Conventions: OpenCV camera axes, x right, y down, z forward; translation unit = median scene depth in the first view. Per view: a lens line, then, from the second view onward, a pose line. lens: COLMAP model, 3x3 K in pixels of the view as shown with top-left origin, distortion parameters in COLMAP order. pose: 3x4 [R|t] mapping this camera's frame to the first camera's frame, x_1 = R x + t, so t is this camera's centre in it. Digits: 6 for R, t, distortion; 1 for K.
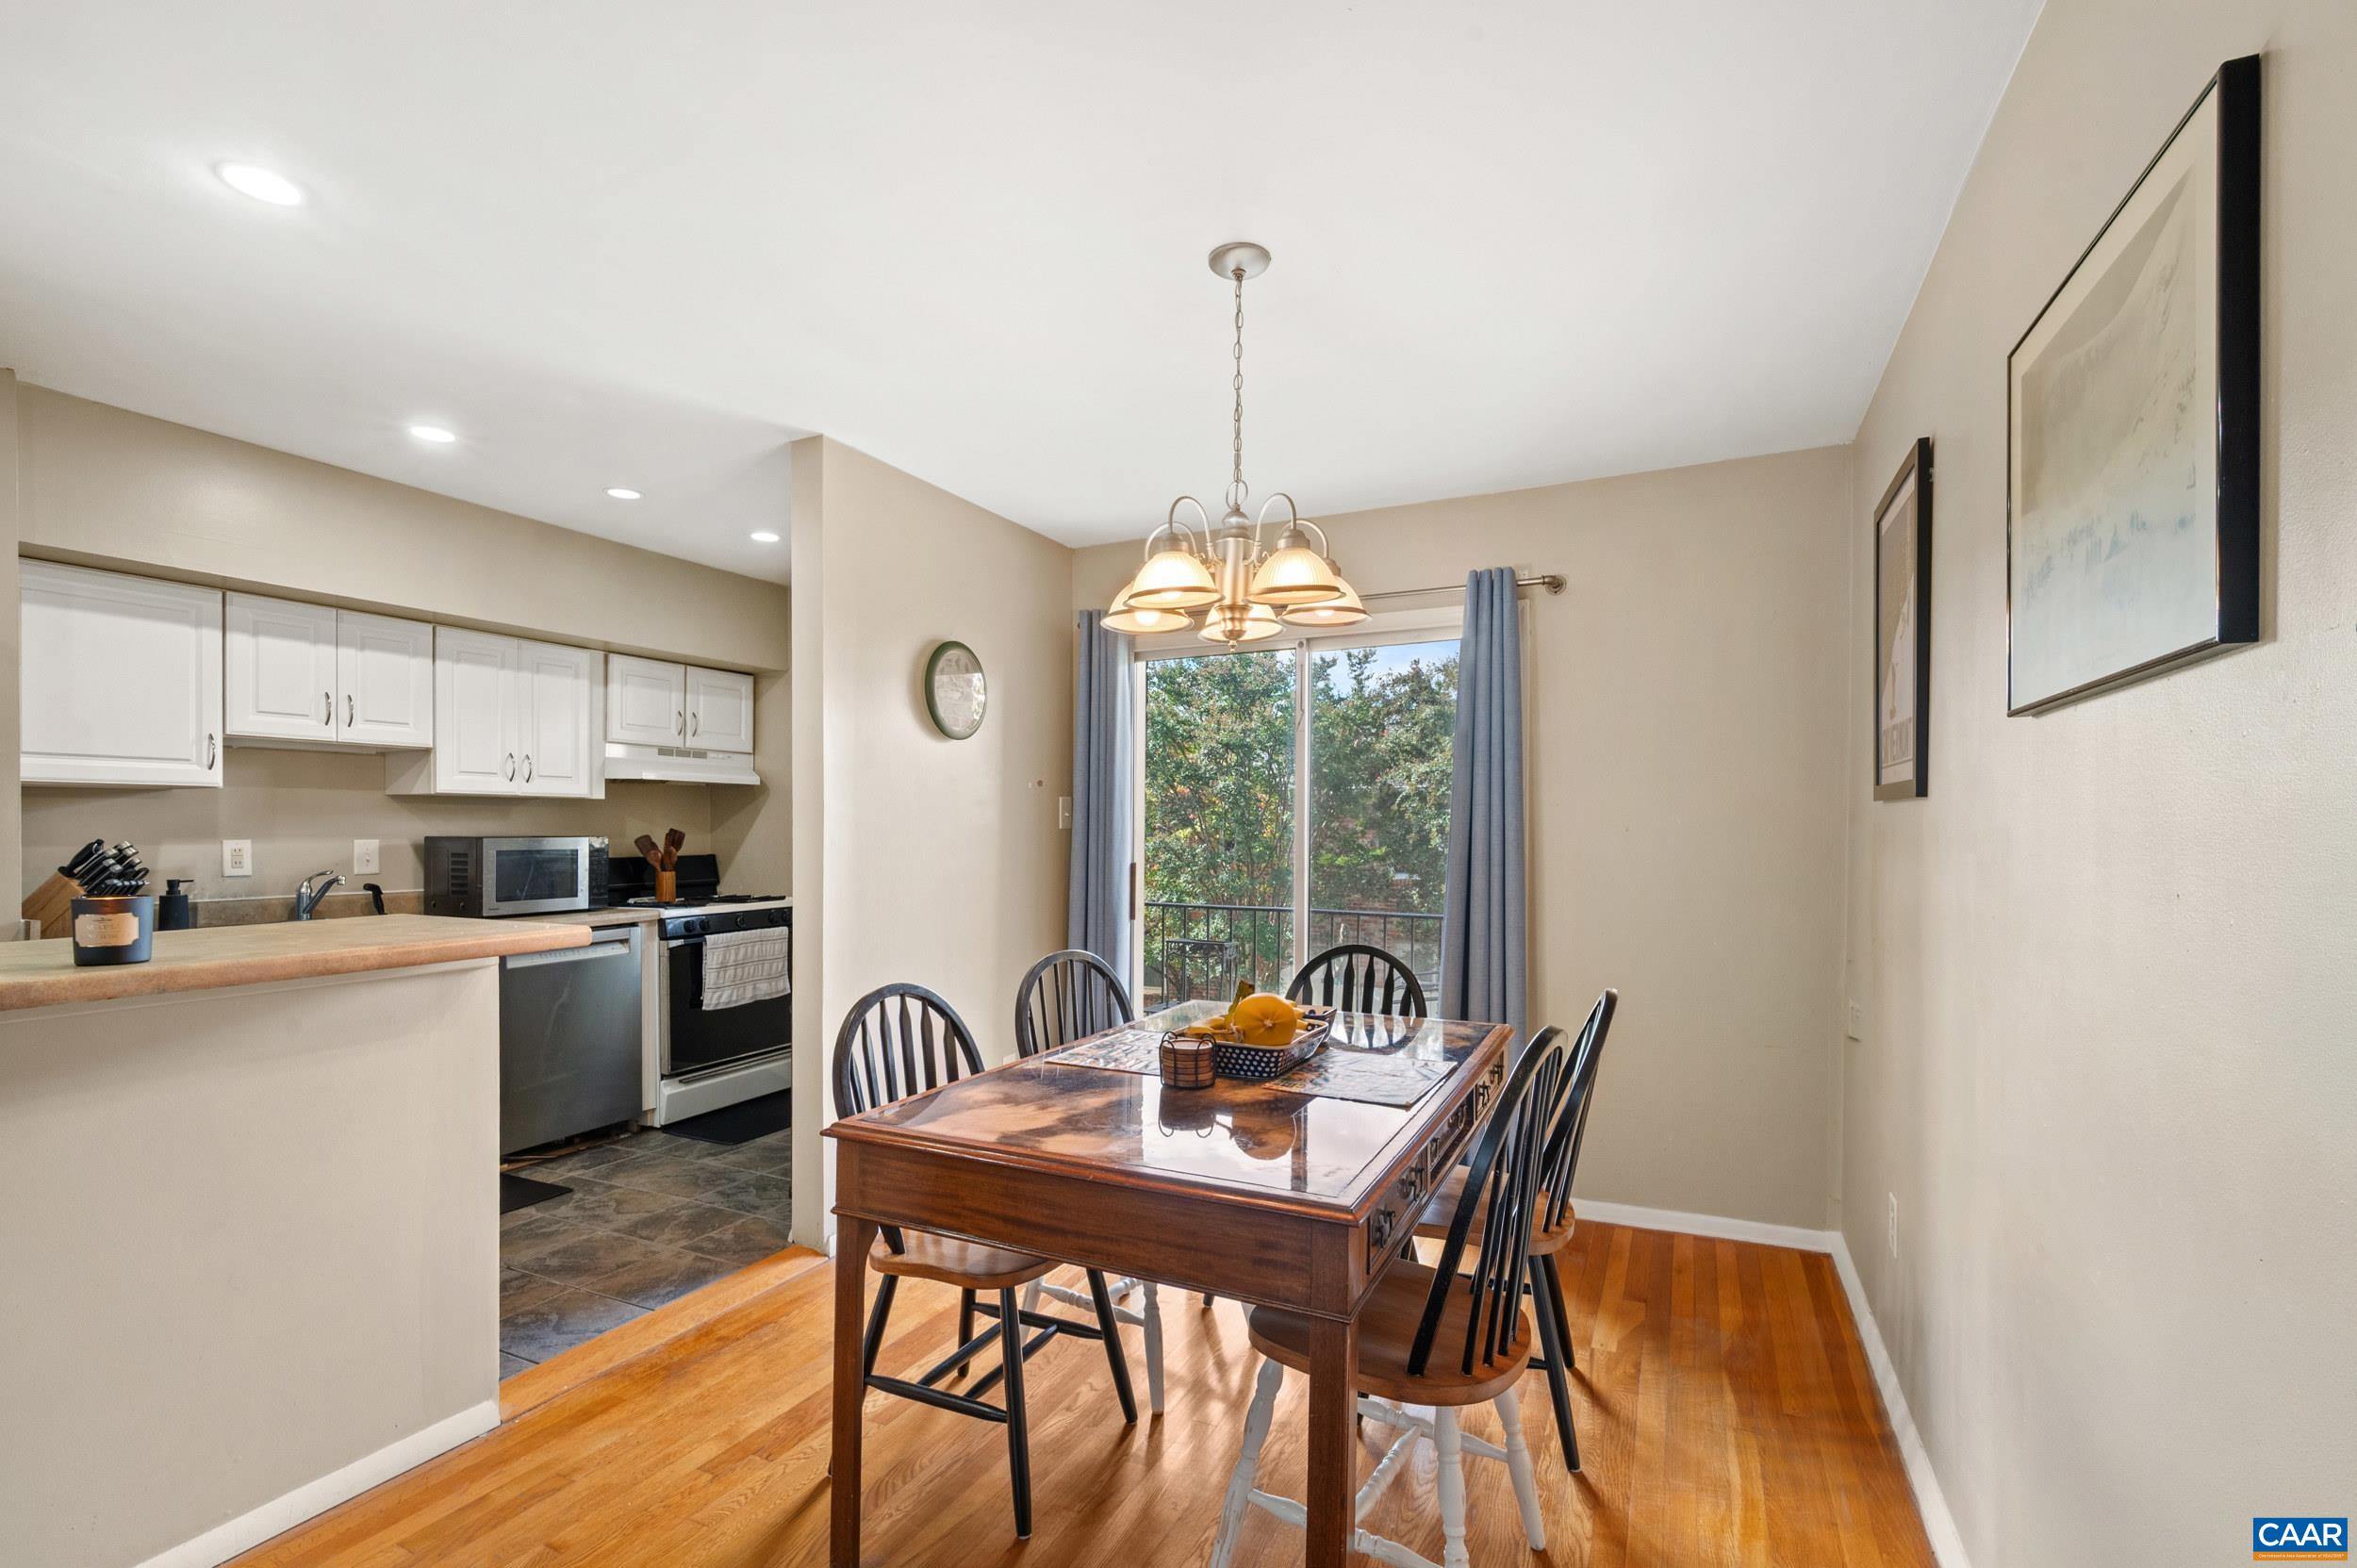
lens RADIAL K [[1032.2, 0, 1158.0], [0, 1032.2, 829.6], [0, 0, 1]] dist [0.000498, 0.000565]
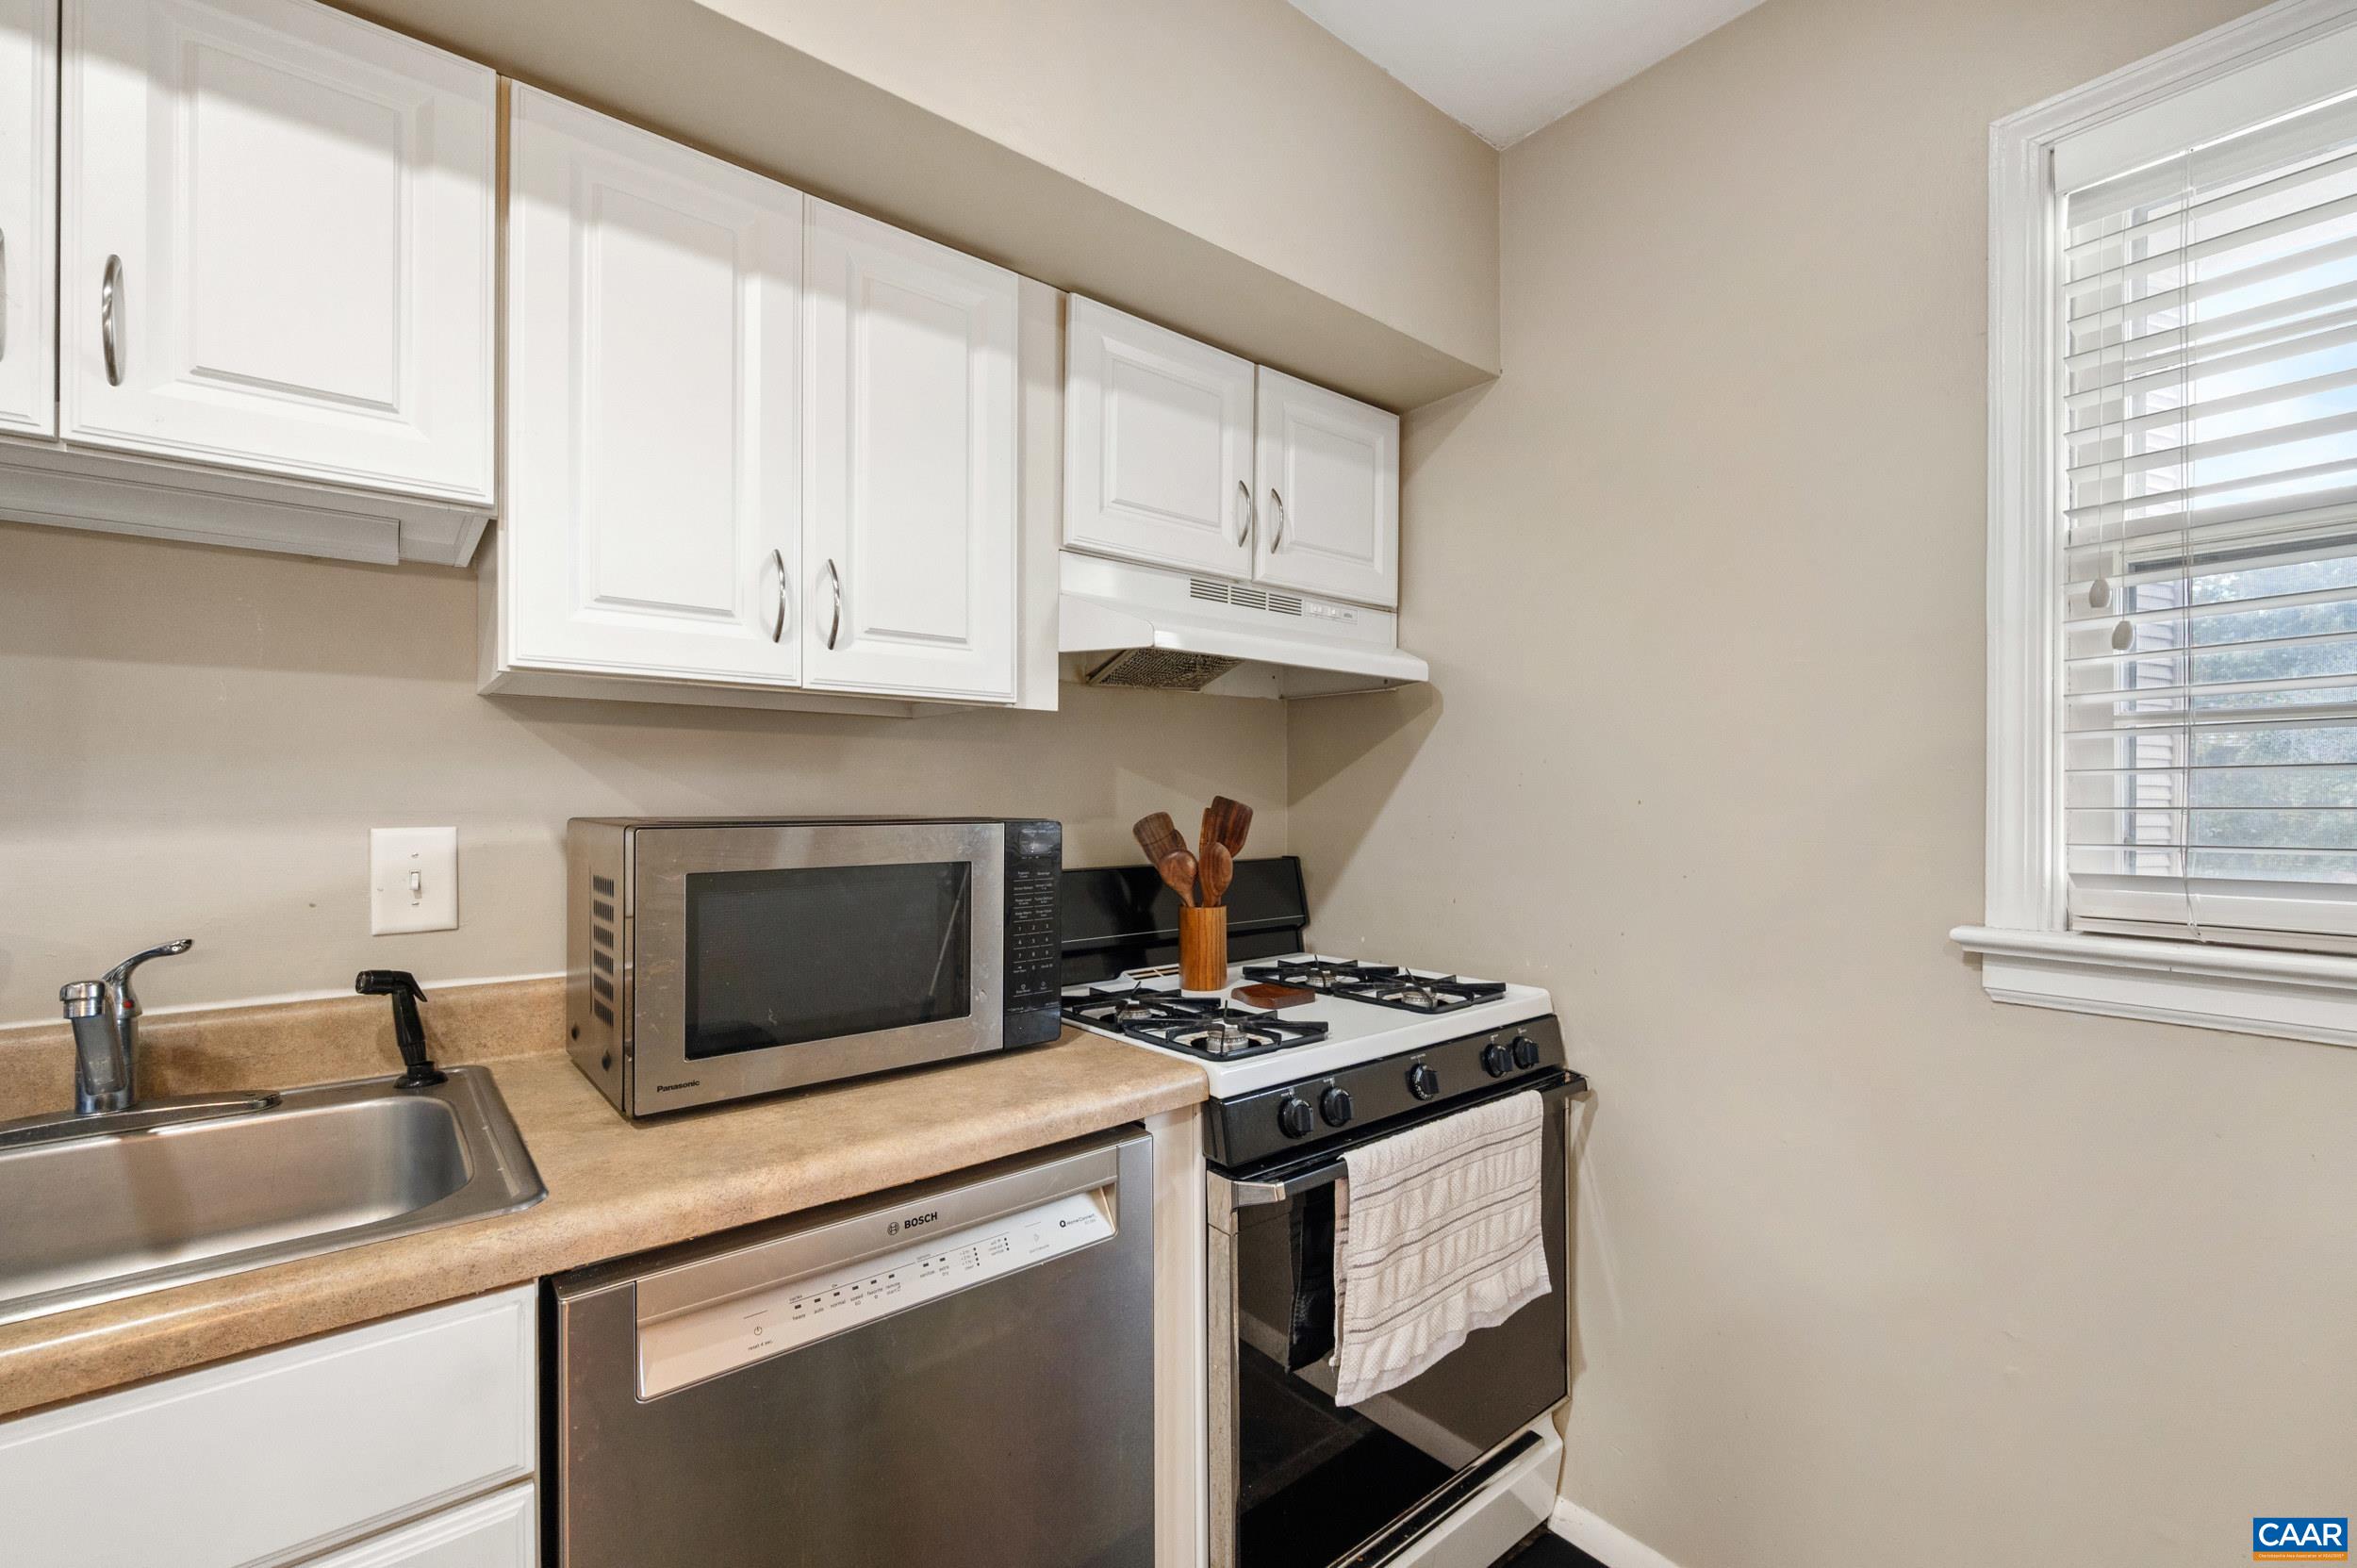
lens RADIAL K [[1011.3, 0, 1188.4], [0, 1011.3, 785.3], [0, 0, 1]] dist [0.001334, 0.000161]
pose [[0.916861, -0.002455, -0.399199, -0.409026], [-0.002514, 0.999926, -0.011923, -0.000550], [0.399198, 0.011935, 0.916787, 0.803127]]
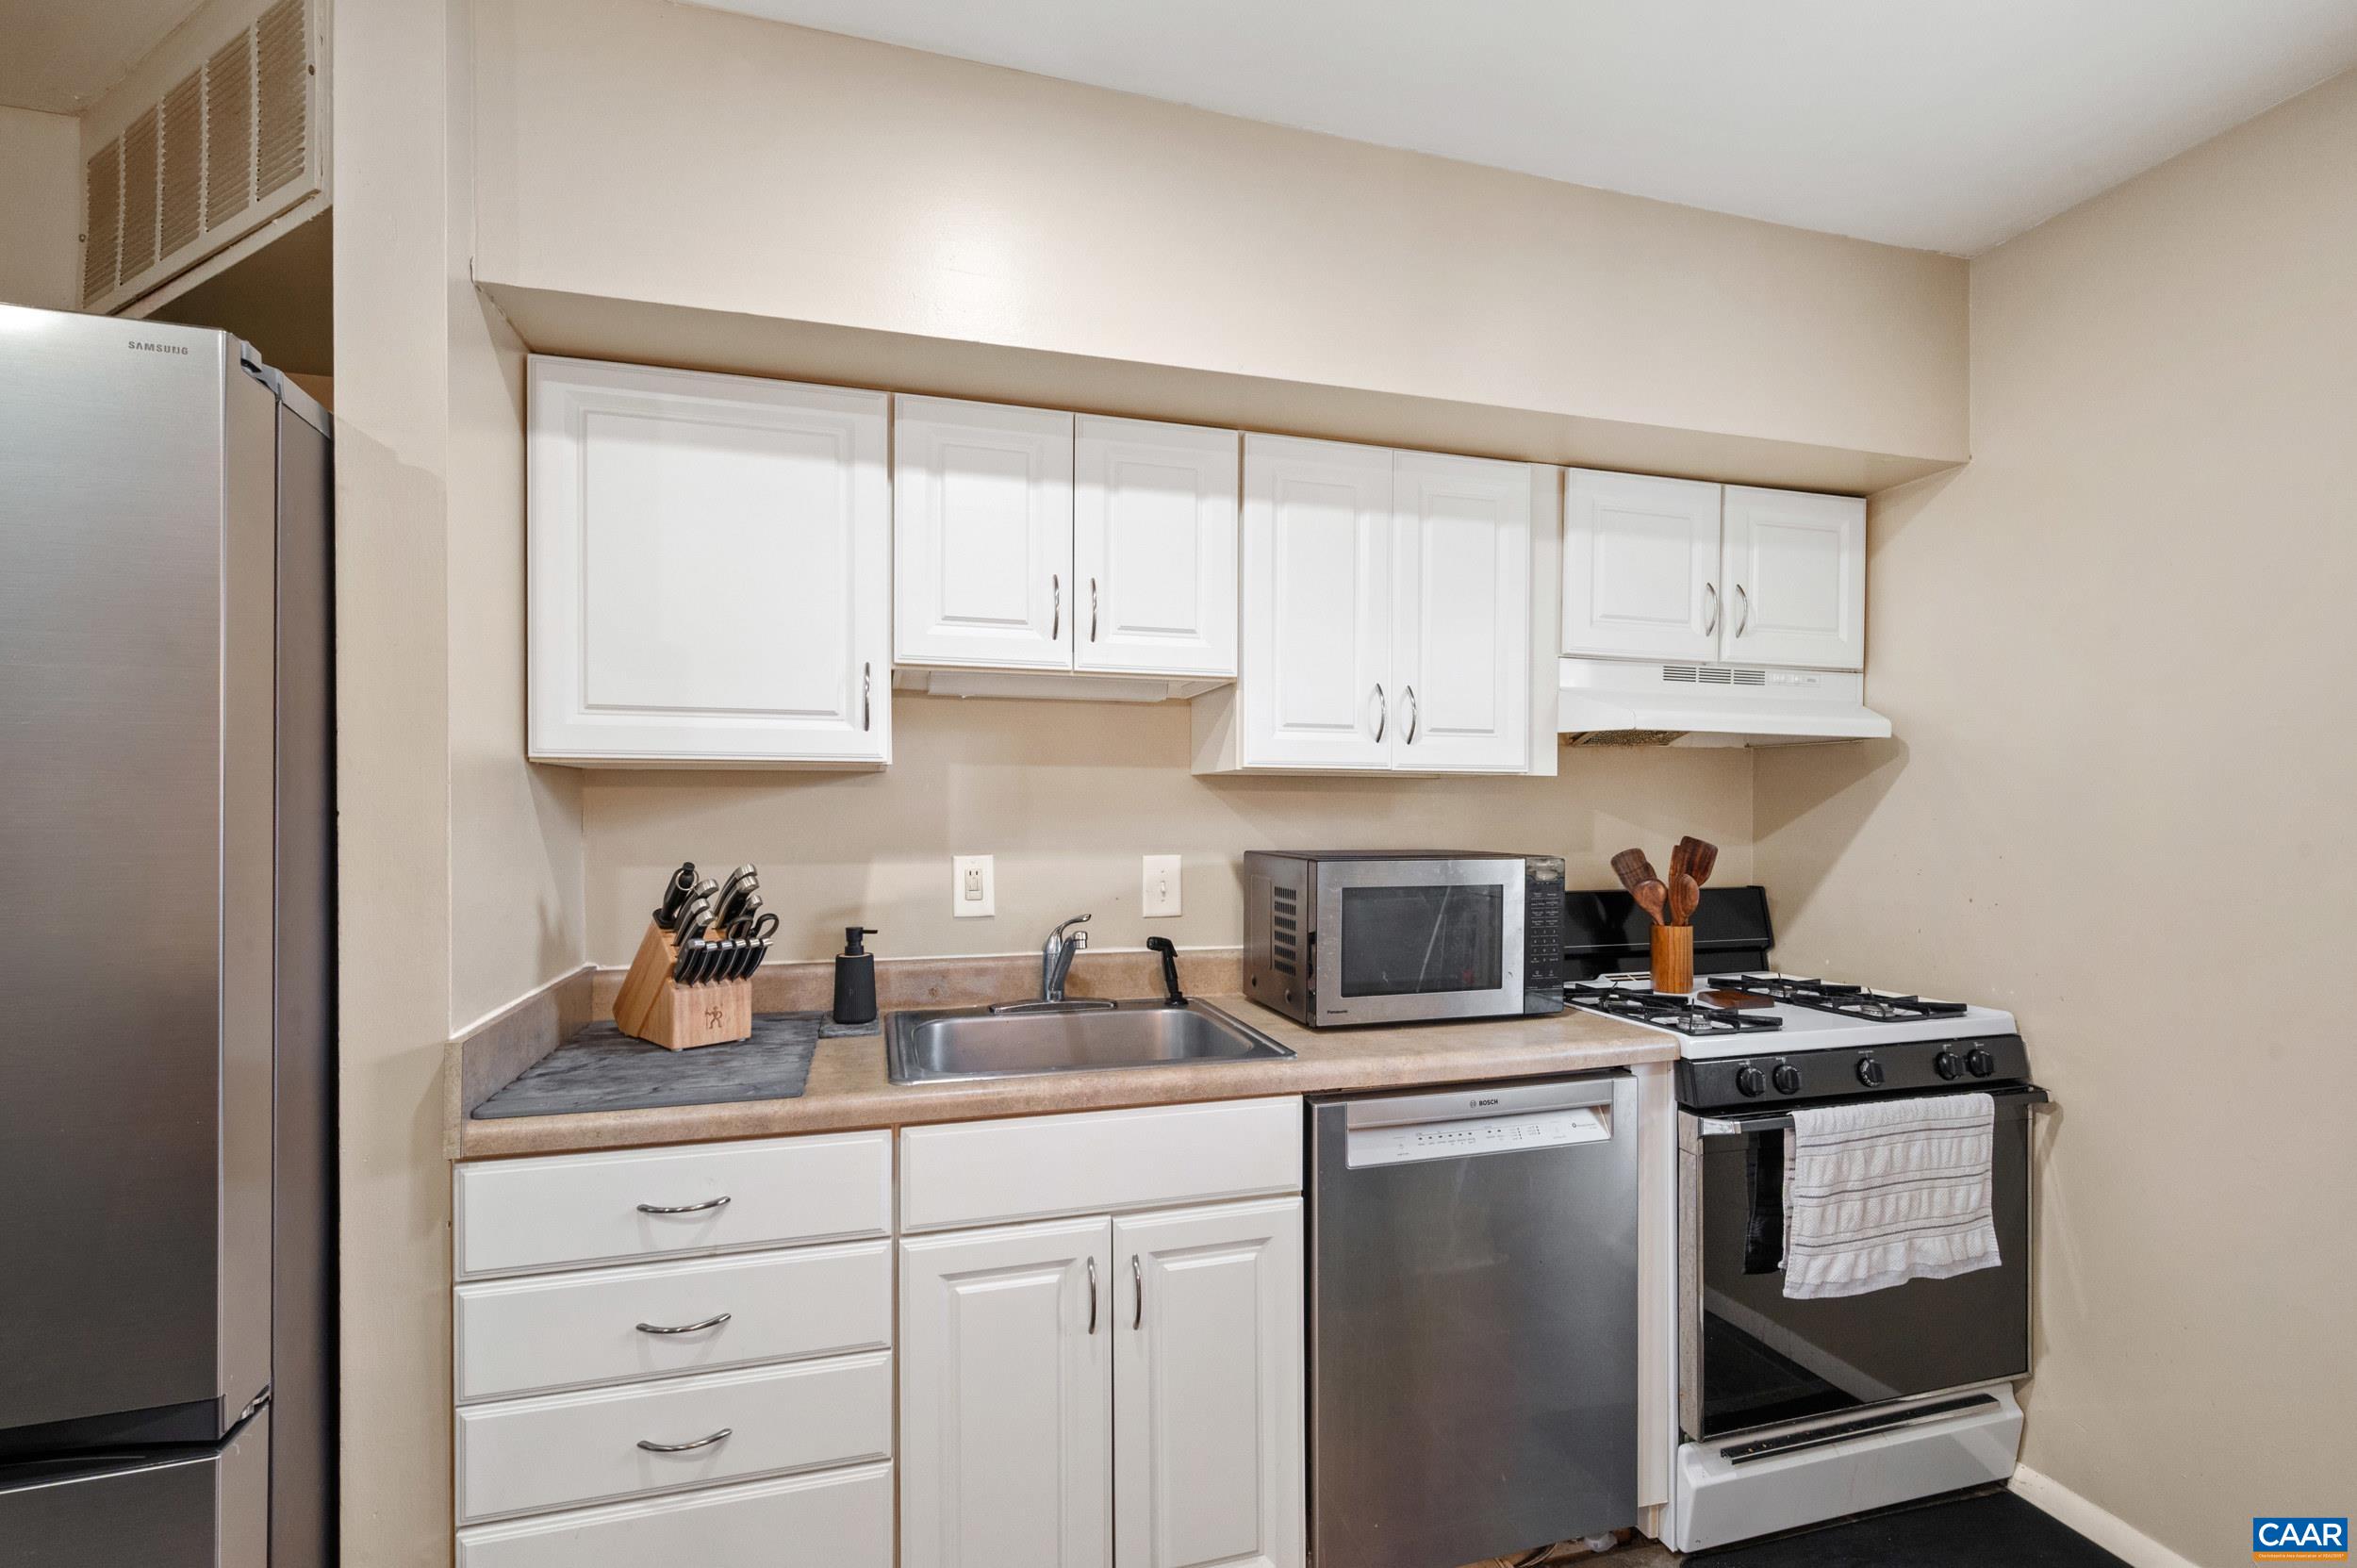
lens RADIAL K [[1011.3, 0, 1194.3], [0, 1011.3, 821.5], [0, 0, 1]] dist [0.001334, 0.000161]
pose [[0.677329, 0.009363, -0.735620, -0.347816], [-0.004142, 0.999952, 0.008914, -0.013668], [0.735668, -0.002990, 0.677335, 0.637896]]
